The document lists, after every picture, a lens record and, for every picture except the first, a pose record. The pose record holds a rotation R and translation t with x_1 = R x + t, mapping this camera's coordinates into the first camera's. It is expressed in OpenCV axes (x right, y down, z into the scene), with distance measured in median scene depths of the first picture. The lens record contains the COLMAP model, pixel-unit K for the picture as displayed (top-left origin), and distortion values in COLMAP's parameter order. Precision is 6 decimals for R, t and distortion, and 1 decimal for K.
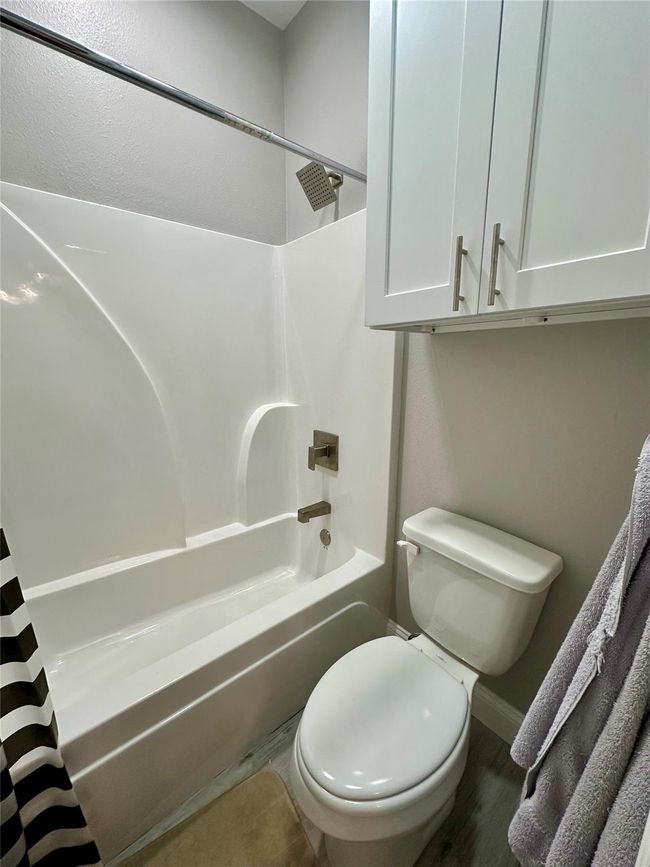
lens RADIAL K [[345.1, 0, 325.0], [0, 345.1, 433.5], [0, 0, 1]] dist [-0.001104, 0.000550]
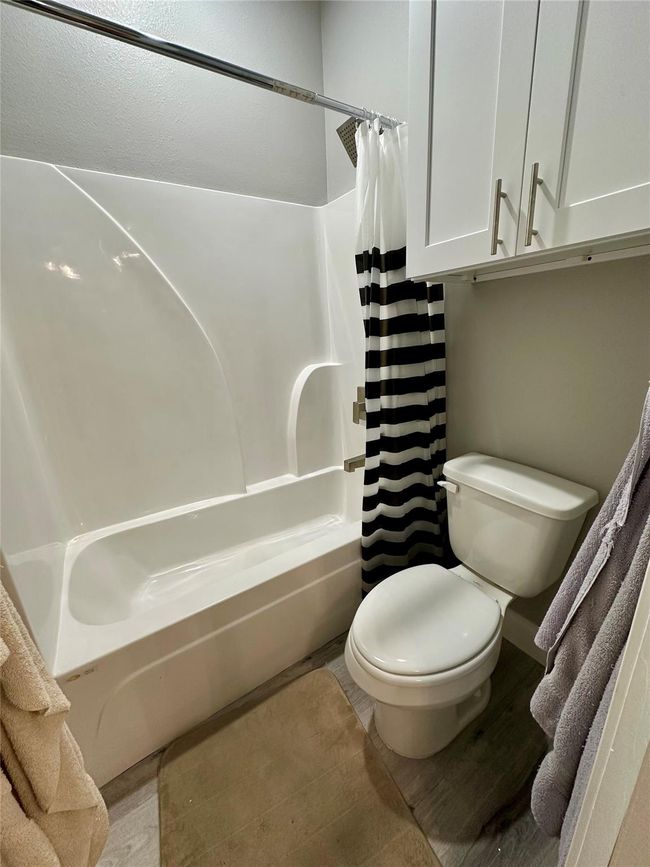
lens RADIAL K [[345.1, 0, 325.0], [0, 345.1, 433.5], [0, 0, 1]] dist [-0.001104, 0.000550]
pose [[0.992887, -0.013996, -0.118238, -0.015436], [0.024097, 0.996138, 0.084434, 0.077376], [0.116600, -0.086682, 0.989389, -0.133730]]
